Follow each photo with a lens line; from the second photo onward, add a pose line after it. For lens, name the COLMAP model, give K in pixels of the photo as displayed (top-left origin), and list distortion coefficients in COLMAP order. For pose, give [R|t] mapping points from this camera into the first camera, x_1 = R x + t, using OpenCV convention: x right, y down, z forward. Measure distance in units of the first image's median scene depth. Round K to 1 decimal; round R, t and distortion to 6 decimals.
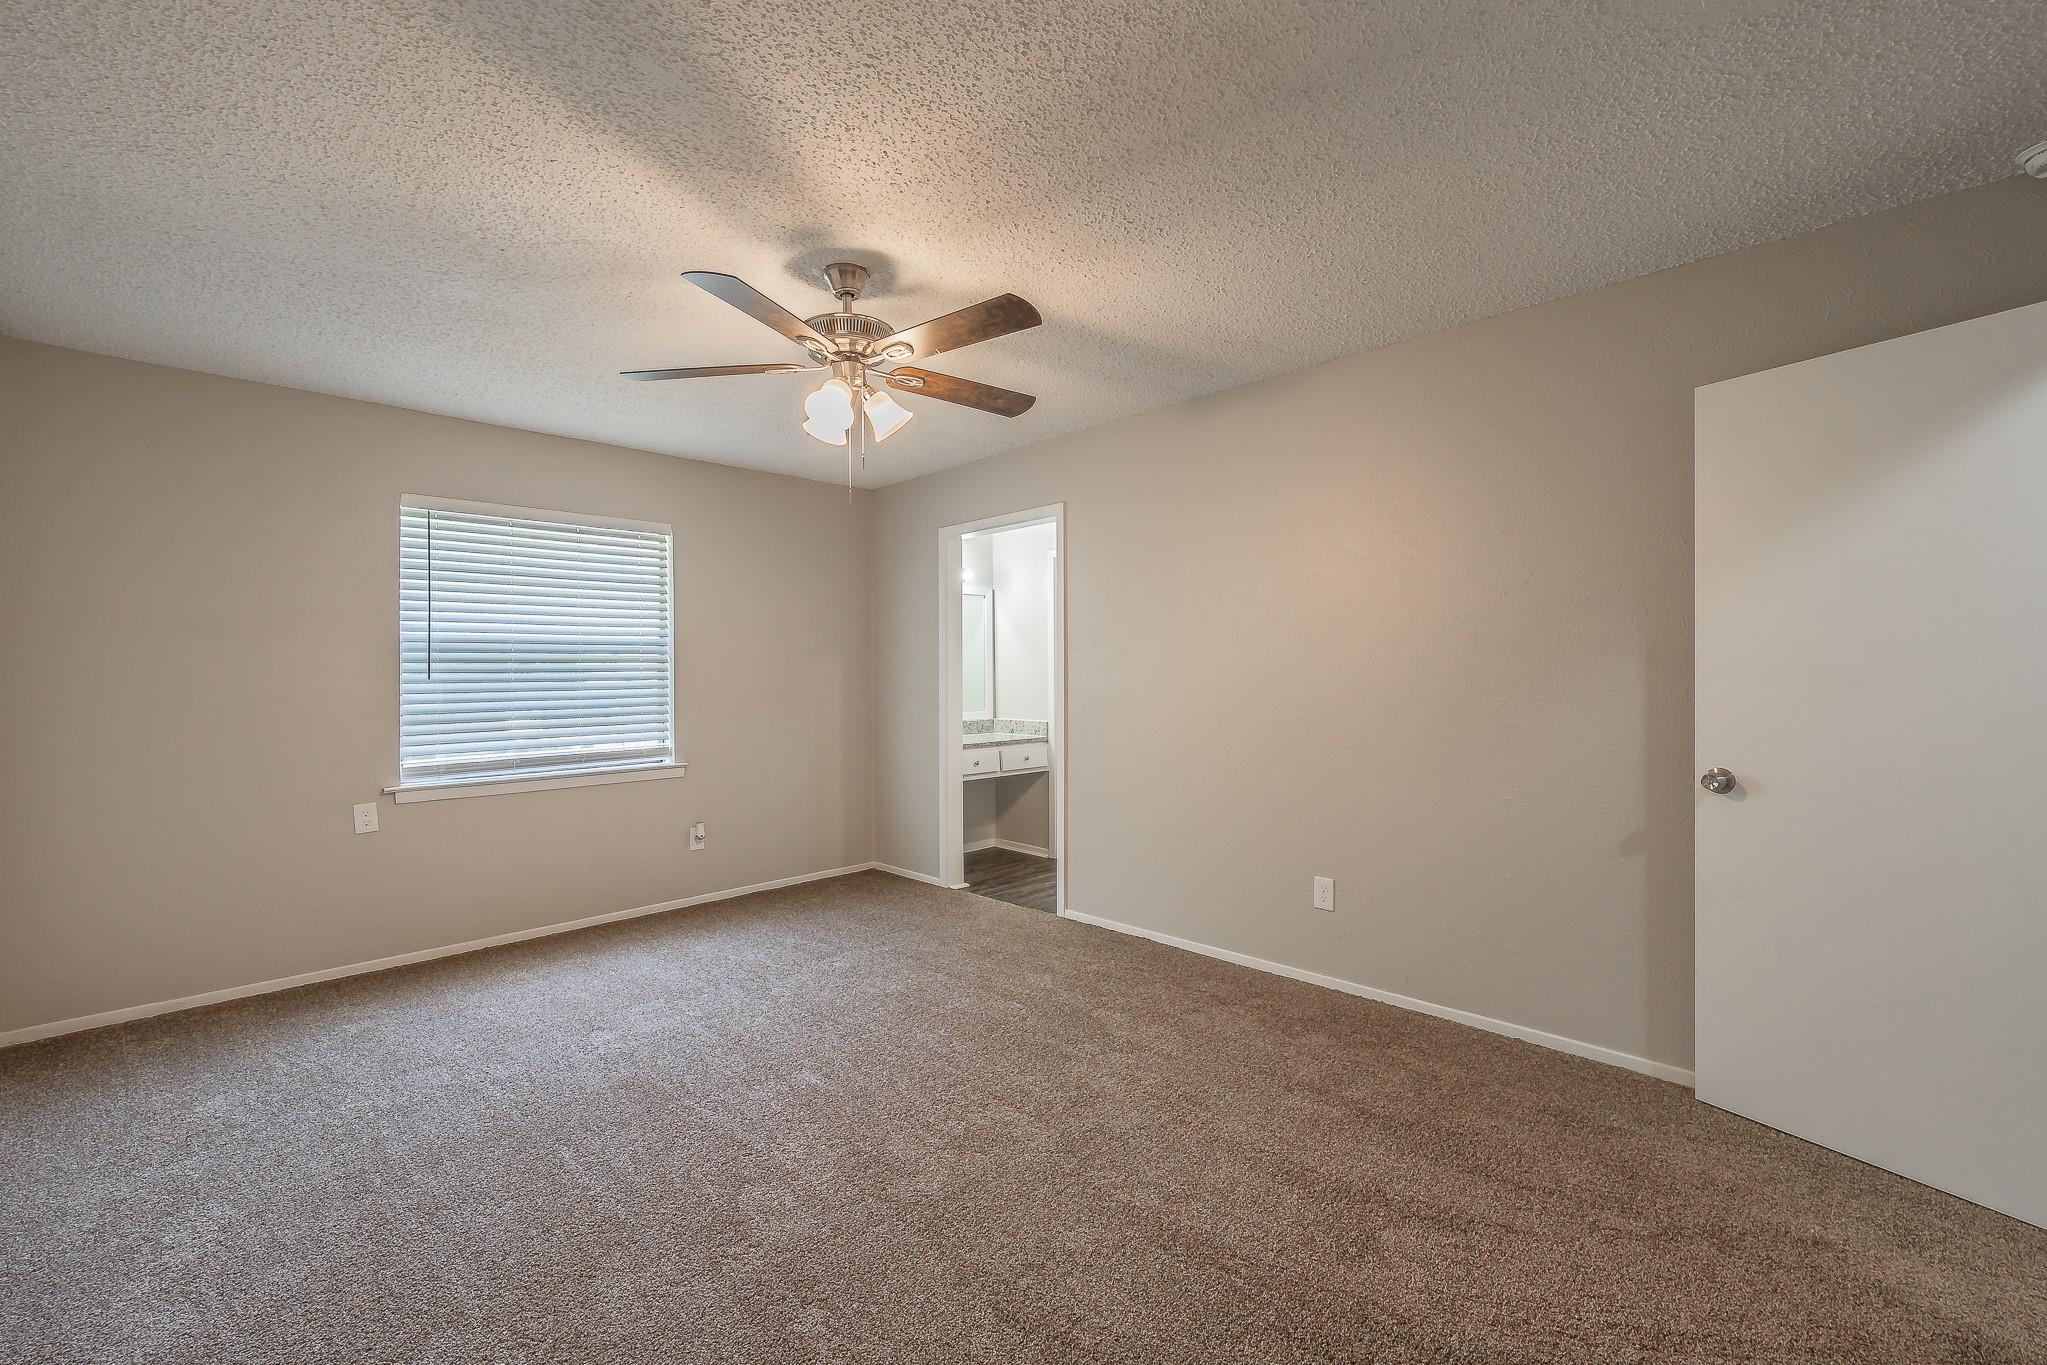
lens RADIAL K [[867.5, 0, 1023.5], [0, 867.5, 682.5], [0, 0, 1]] dist [0.000795, 0.000043]
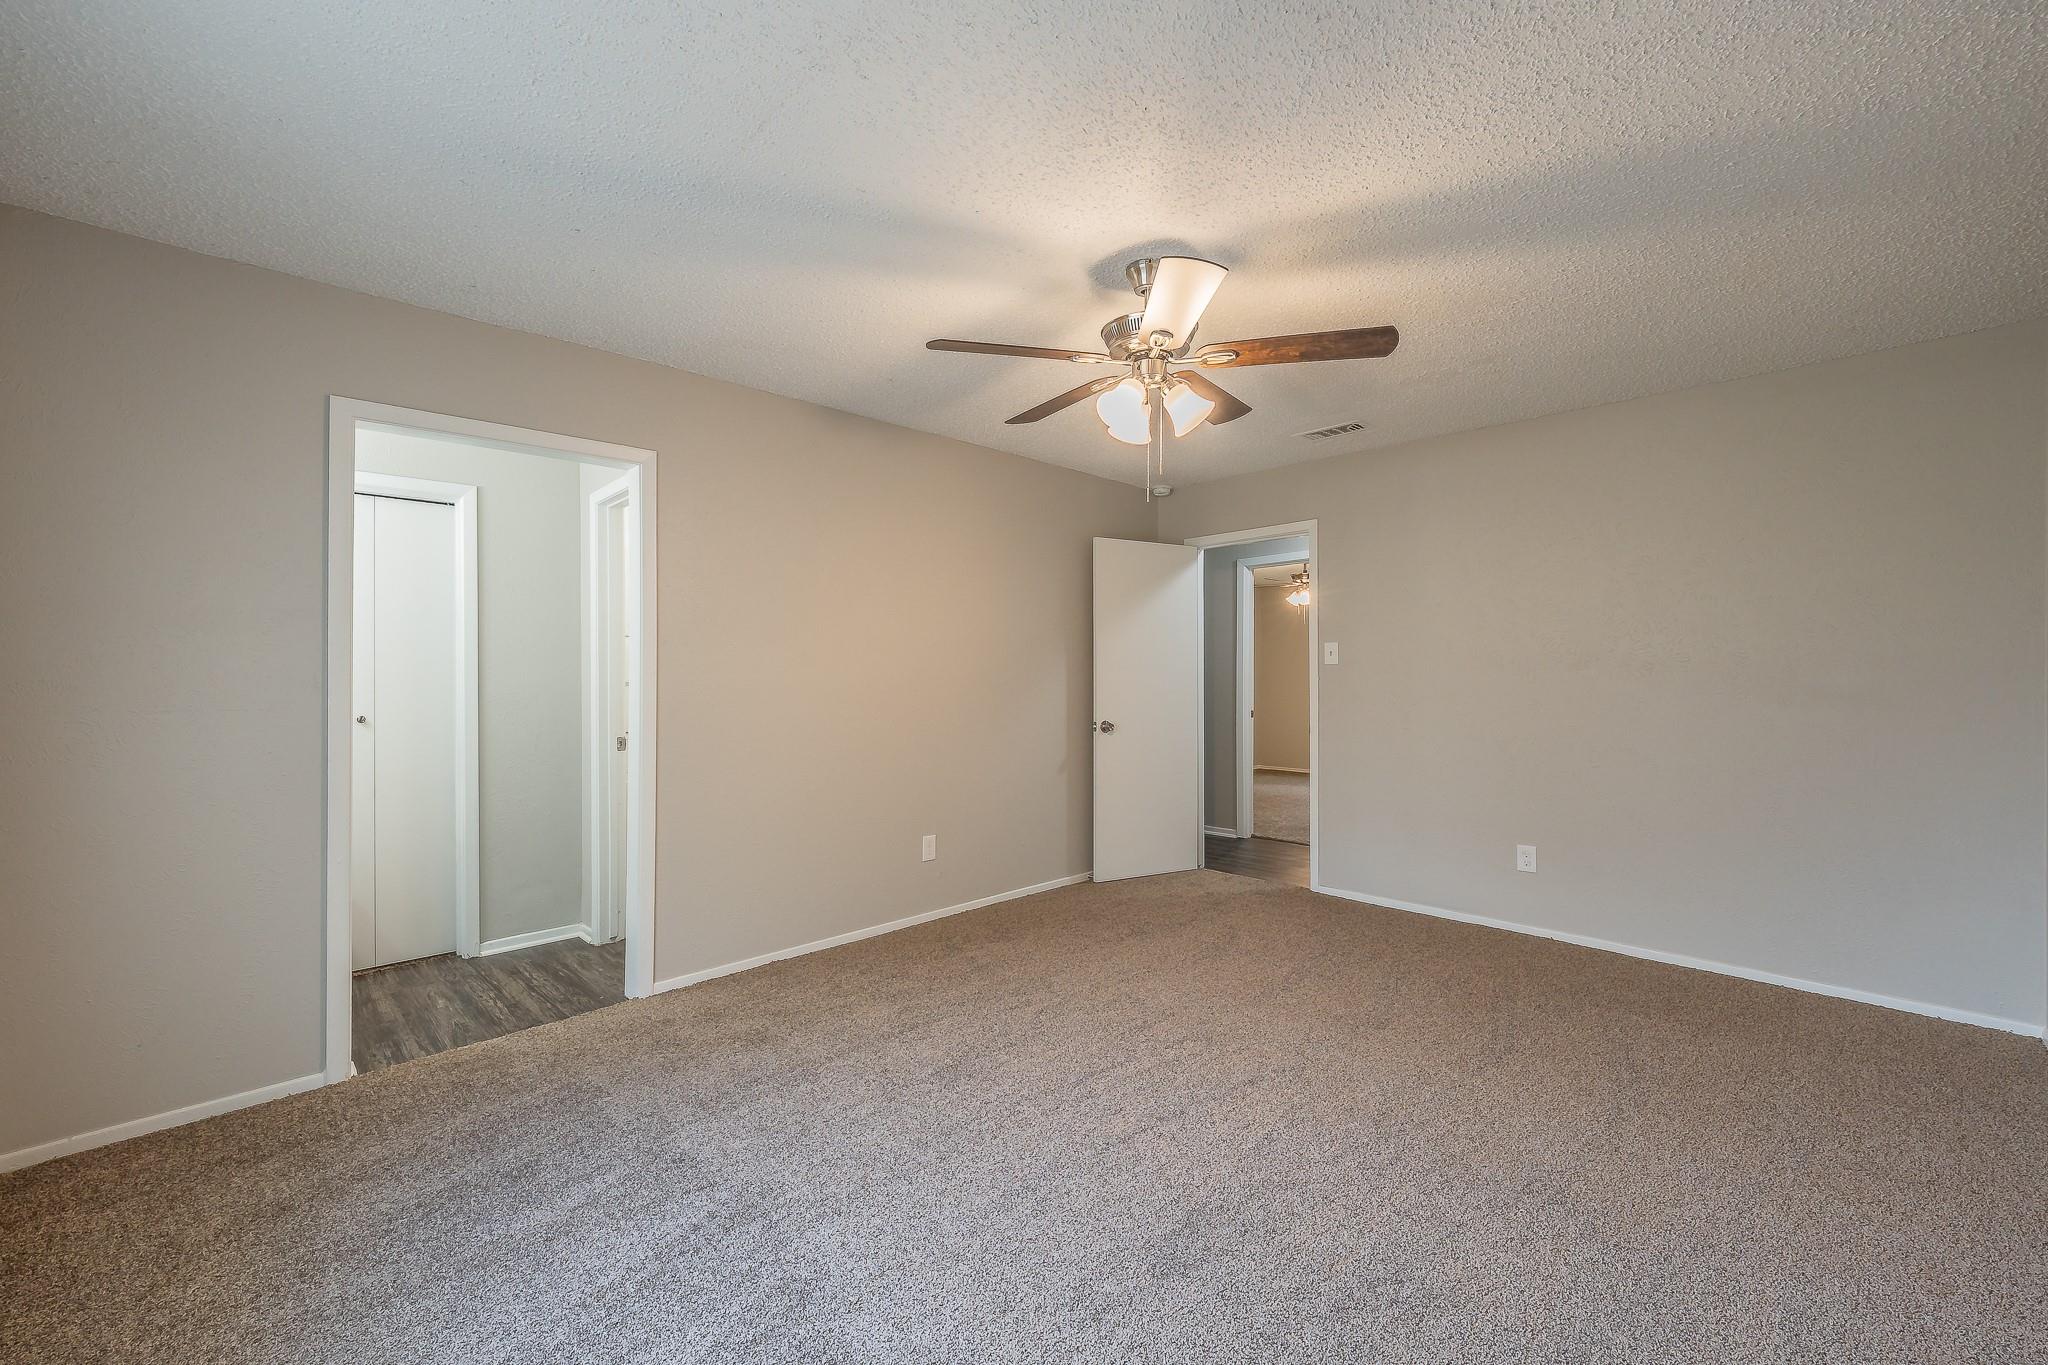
lens RADIAL K [[814.7, 0, 1024.0], [0, 814.7, 682.5], [0, 0, 1]] dist [0.000119, 0.000032]
pose [[0.022464, -0.005585, 0.999732, -0.839055], [0.014005, 0.999888, 0.005271, -0.003425], [-0.999650, 0.013883, 0.022540, 0.830938]]
